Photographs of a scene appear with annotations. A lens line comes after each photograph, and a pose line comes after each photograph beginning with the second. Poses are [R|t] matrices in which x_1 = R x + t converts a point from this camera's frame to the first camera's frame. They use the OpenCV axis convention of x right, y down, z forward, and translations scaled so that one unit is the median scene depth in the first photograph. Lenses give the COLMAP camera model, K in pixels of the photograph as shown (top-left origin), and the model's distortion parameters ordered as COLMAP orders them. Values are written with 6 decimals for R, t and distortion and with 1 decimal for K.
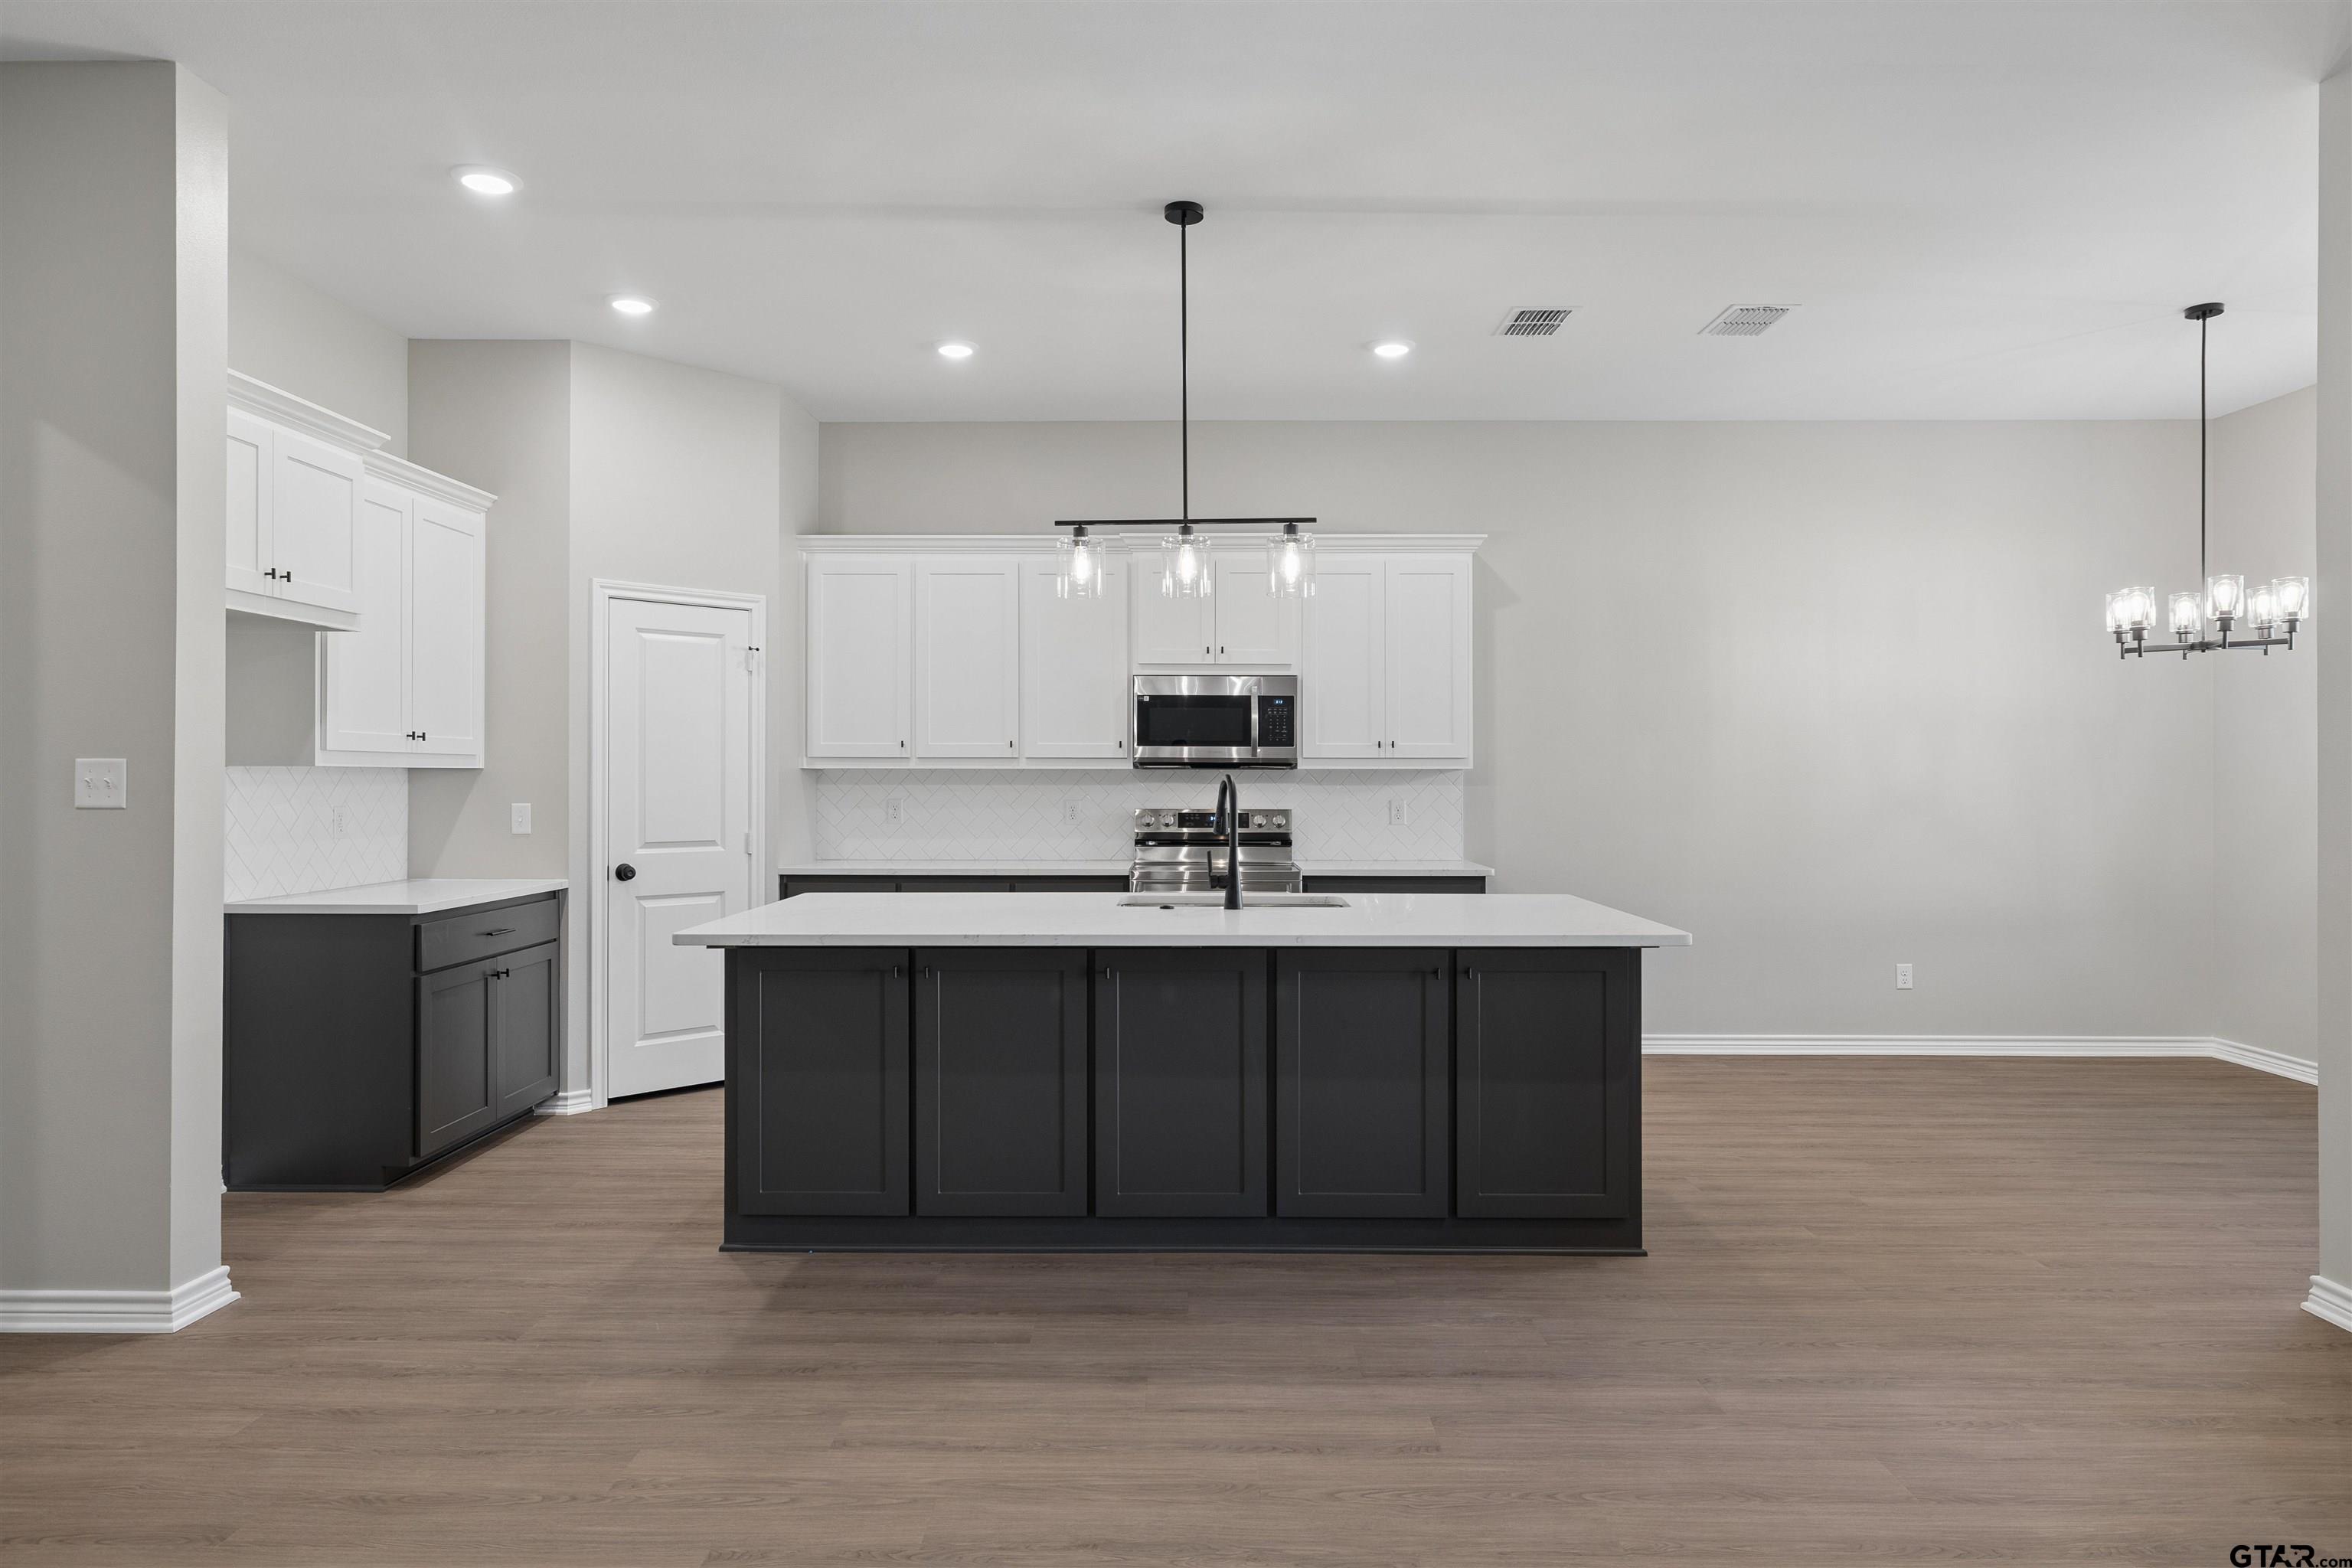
lens RADIAL K [[1430.7, 0, 1170.0], [0, 1430.7, 772.4], [0, 0, 1]] dist [-0.000799, -0.000997]
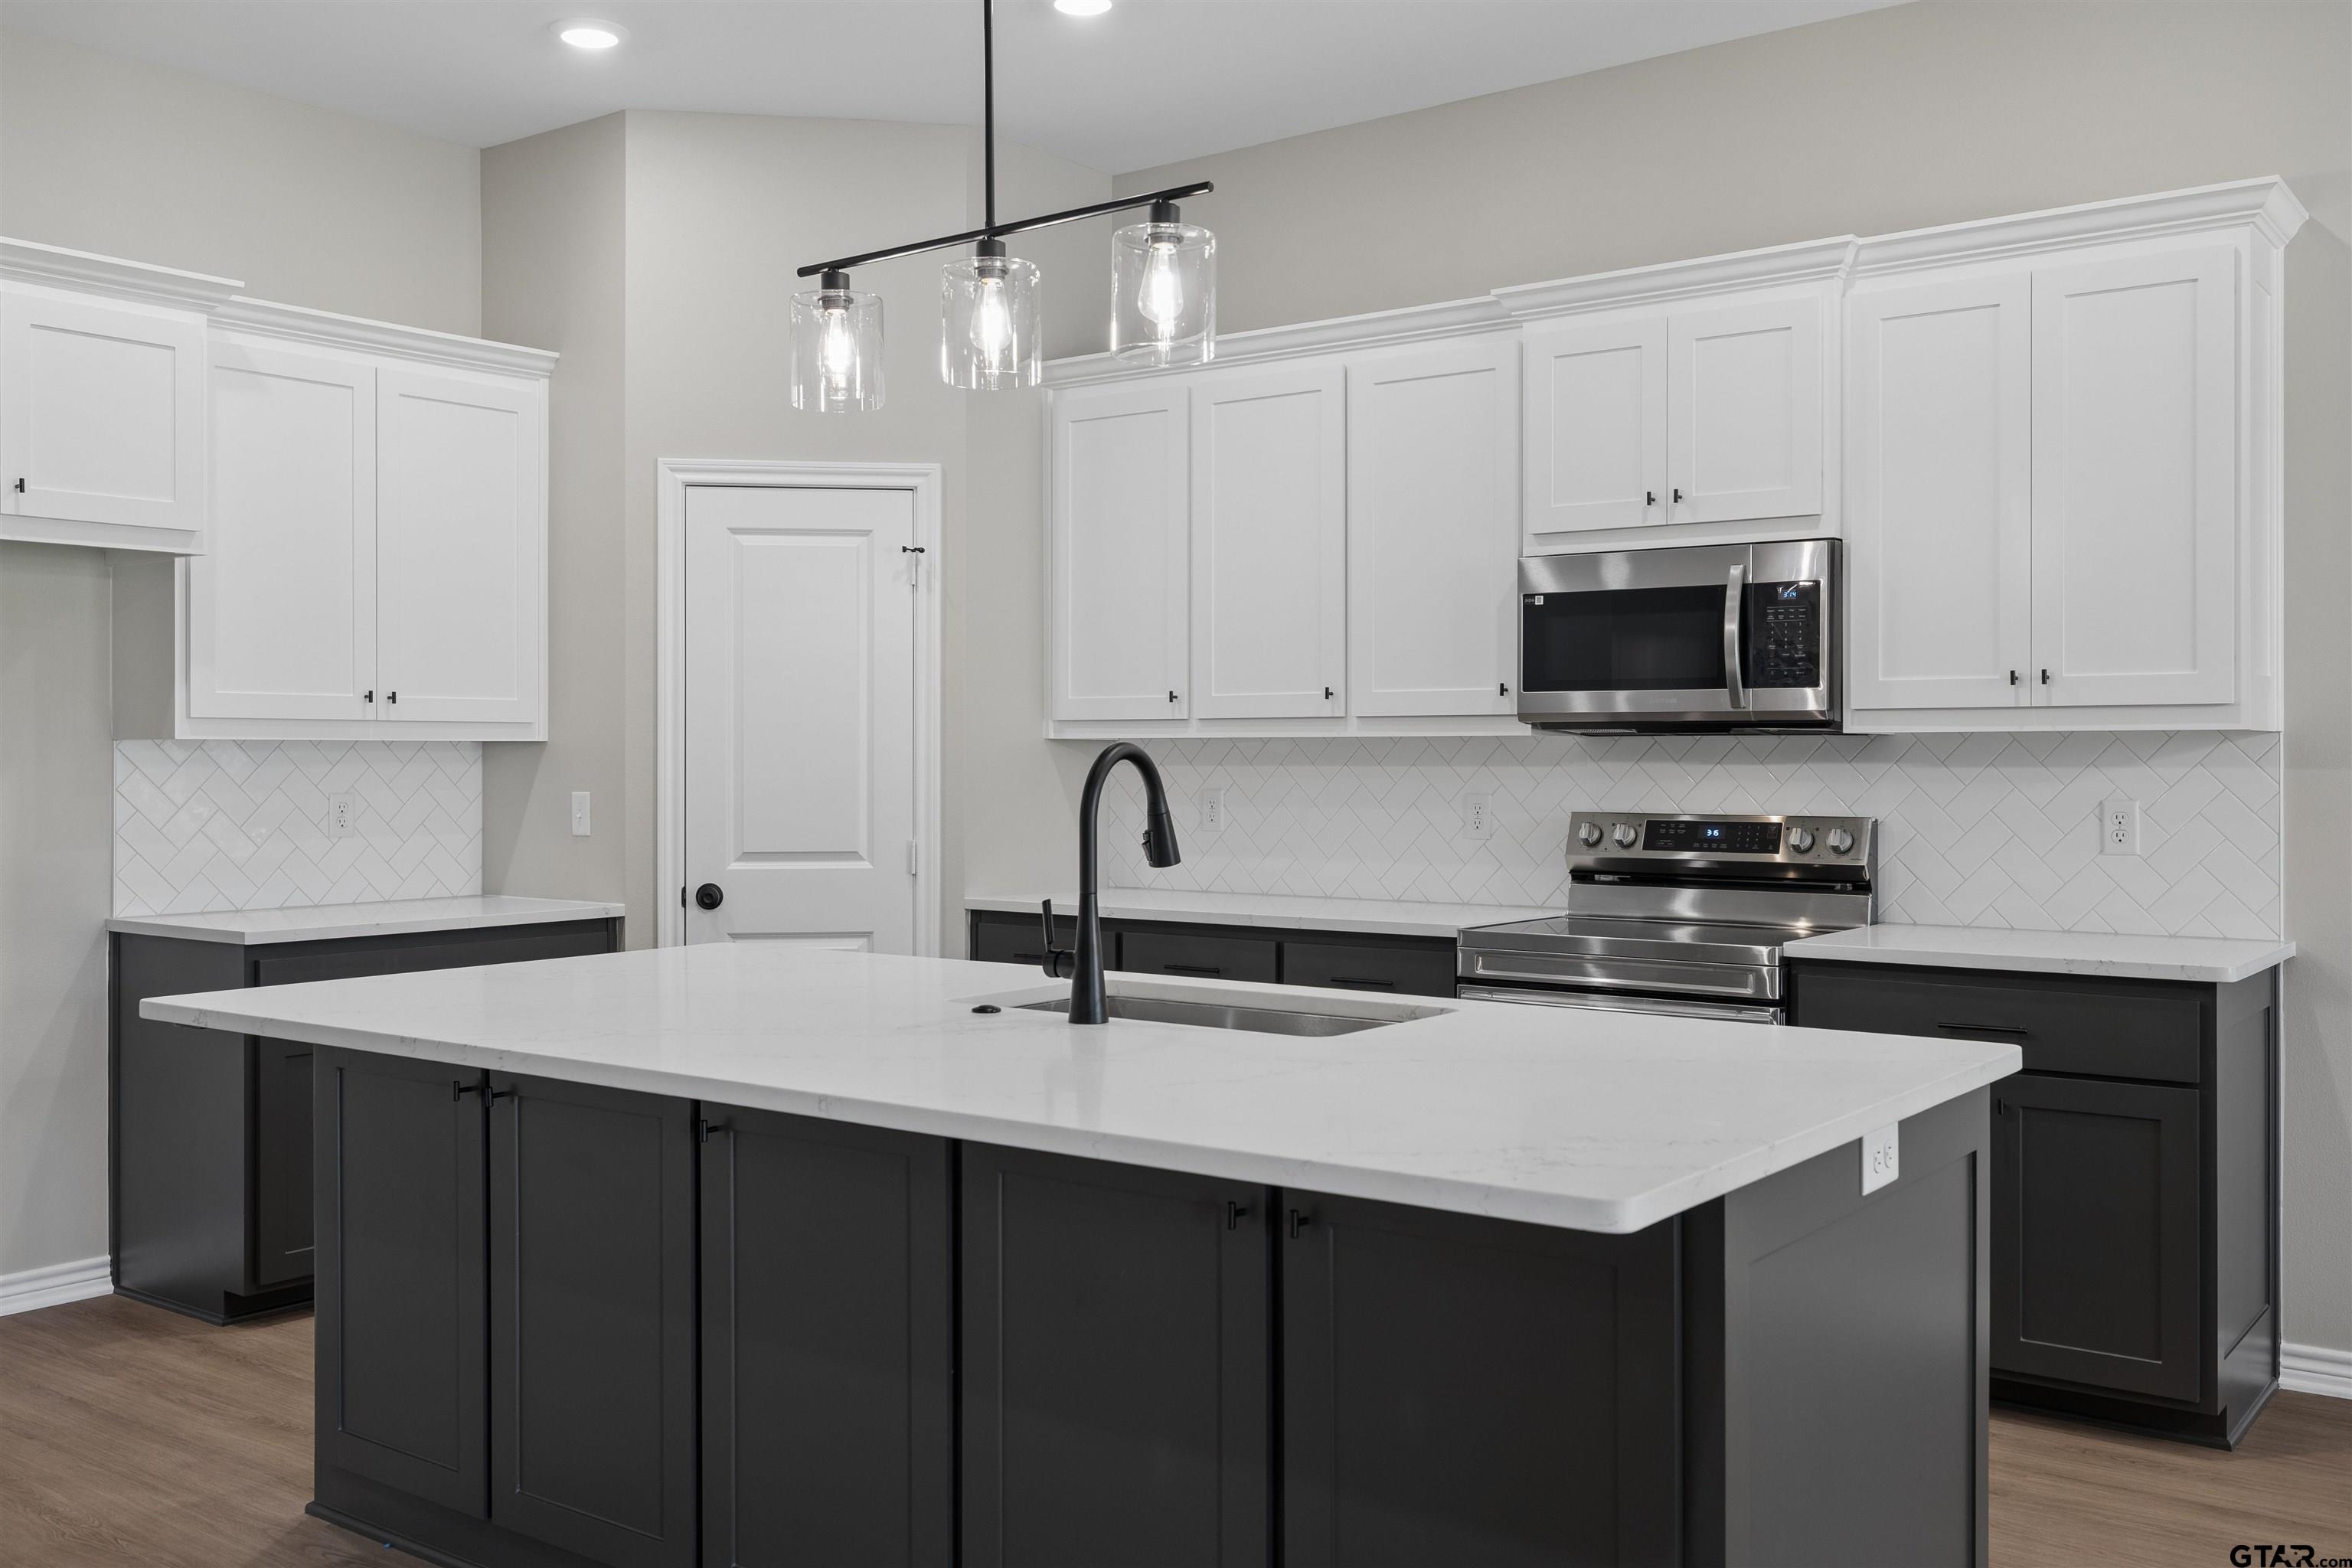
lens RADIAL K [[2089.6, 0, 1153.3], [0, 2089.6, 786.1], [0, 0, 1]] dist [0.005842, 0.000375]
pose [[0.803360, 0.006834, -0.595454, 0.342523], [0.004629, 0.999832, 0.017721, 0.001897], [0.595475, -0.016993, 0.803194, 0.319522]]
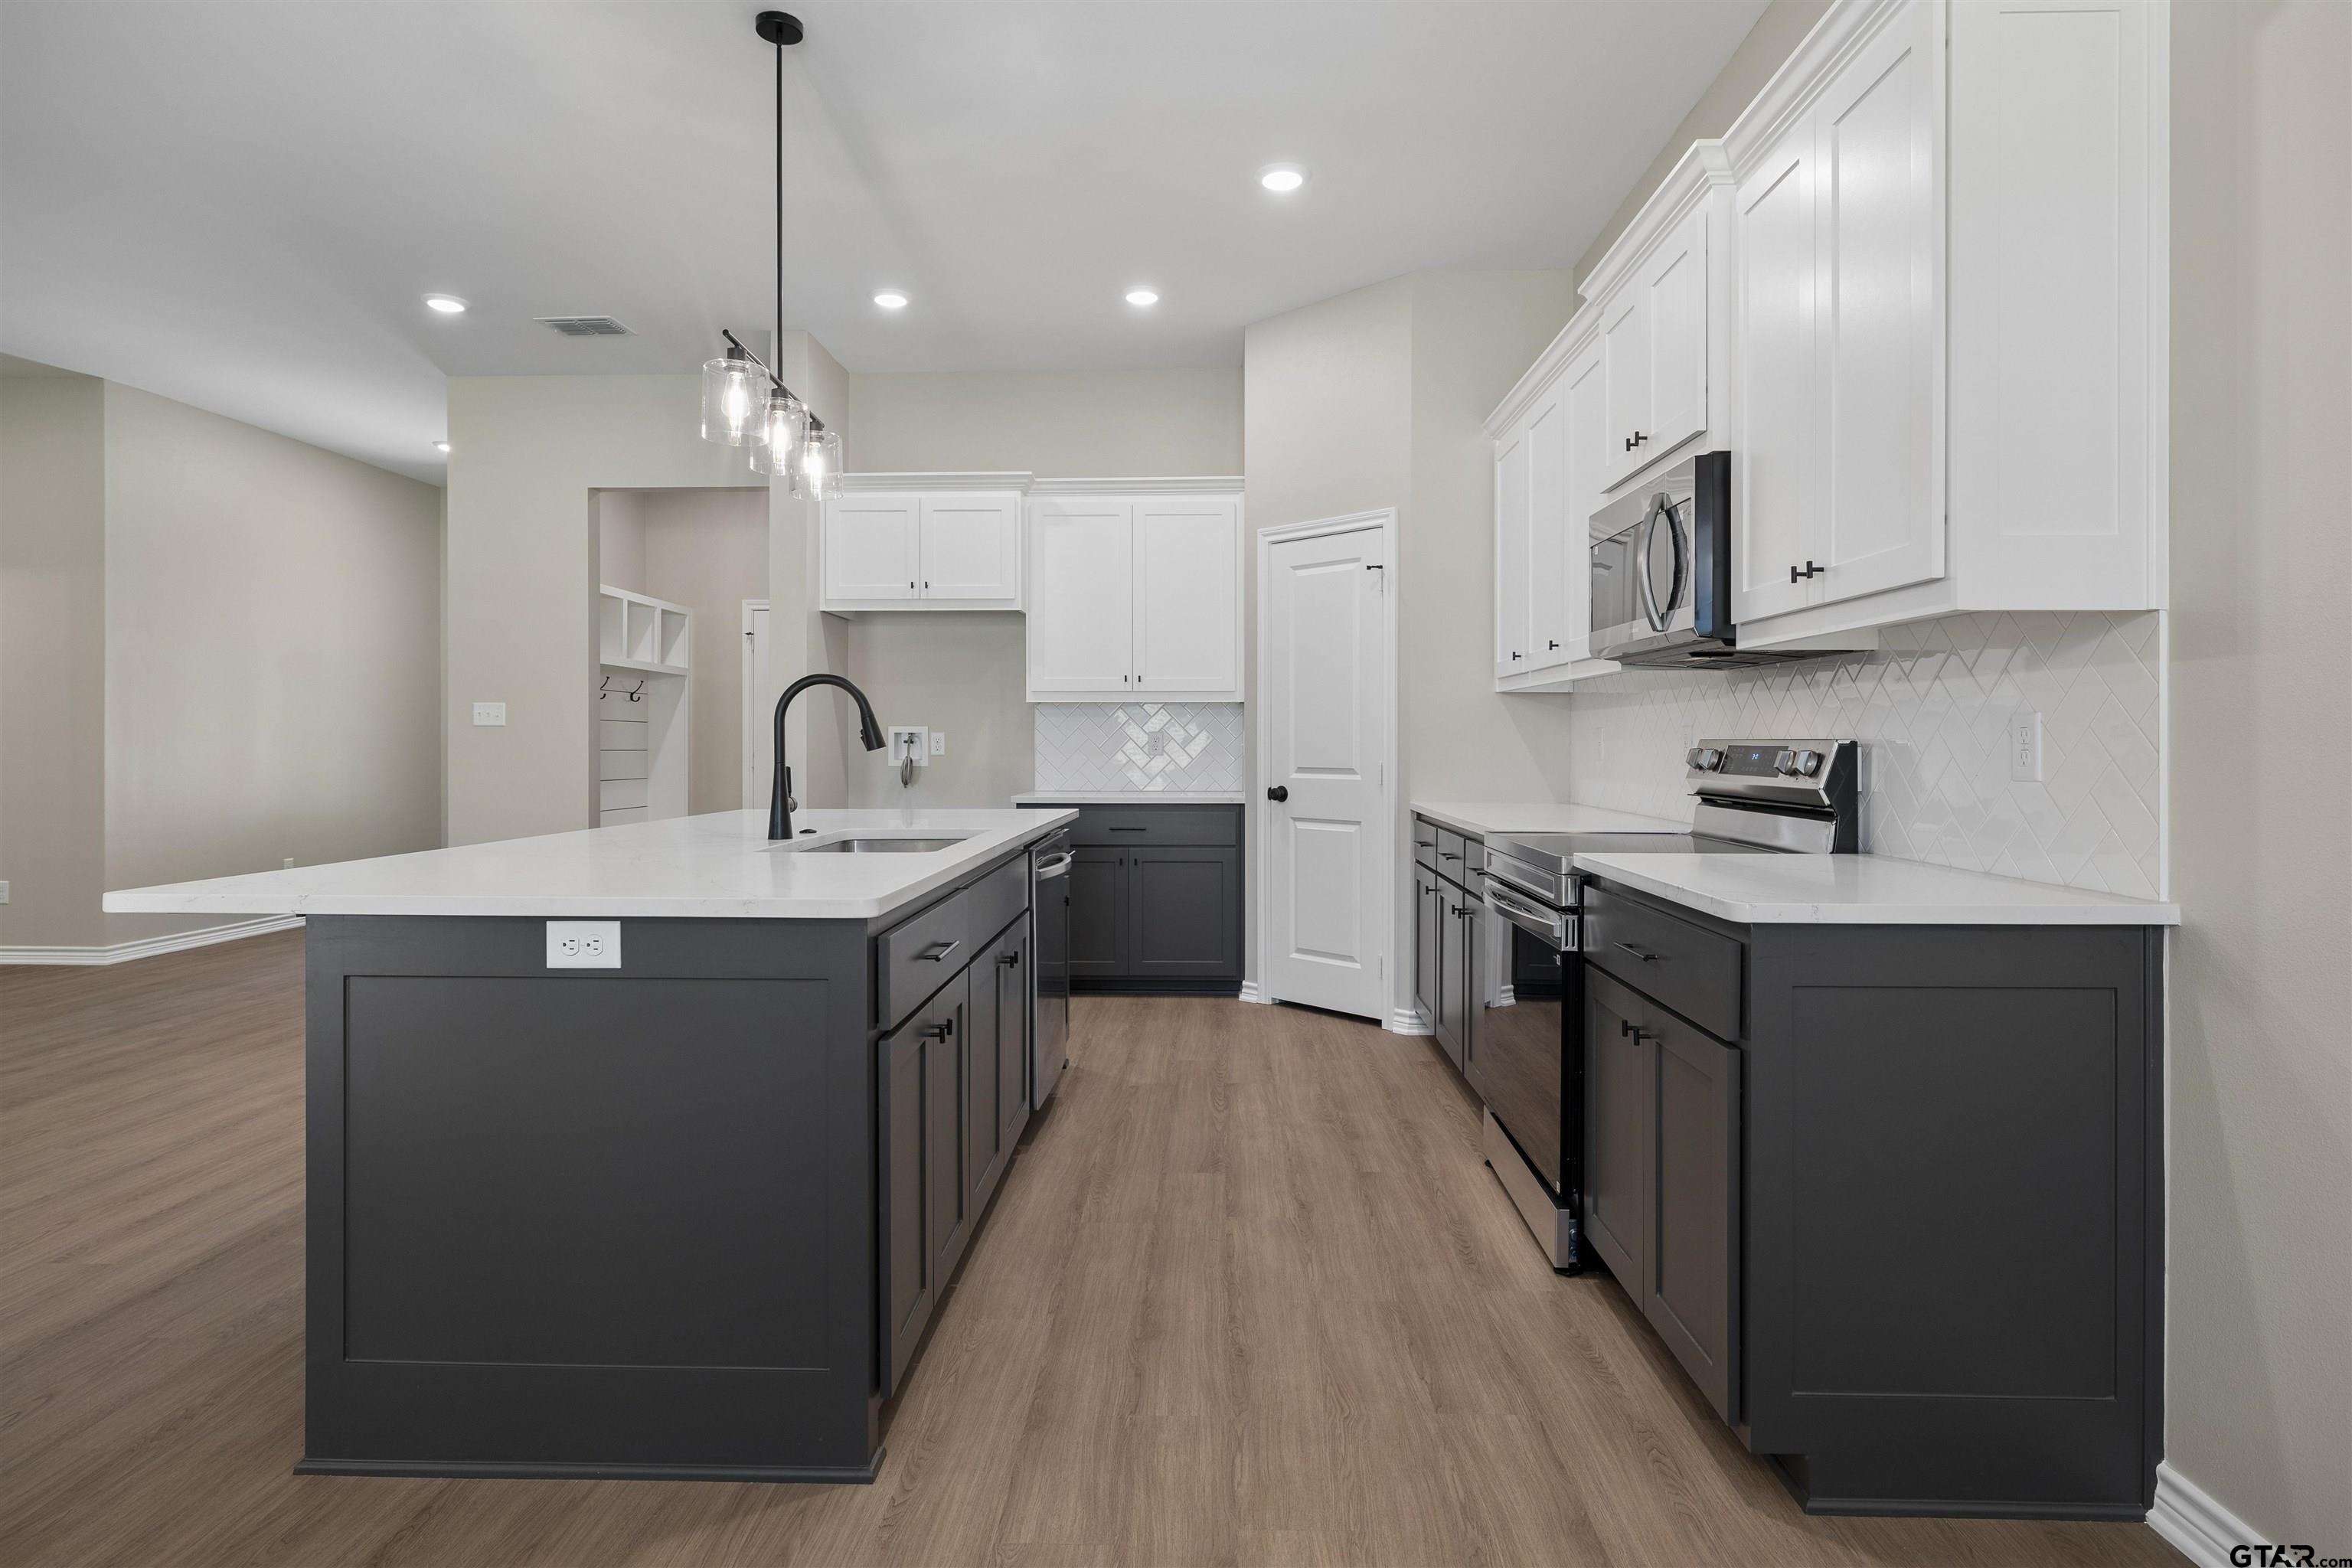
lens RADIAL K [[1238.0, 0, 1189.9], [0, 1238.0, 766.5], [0, 0, 1]] dist [-0.007688, 0.003753]
pose [[-0.013216, 0.018034, -0.999750, 0.528998], [0.002625, 0.999835, 0.018001, 0.029684], [0.999909, -0.002387, -0.013261, 0.883529]]
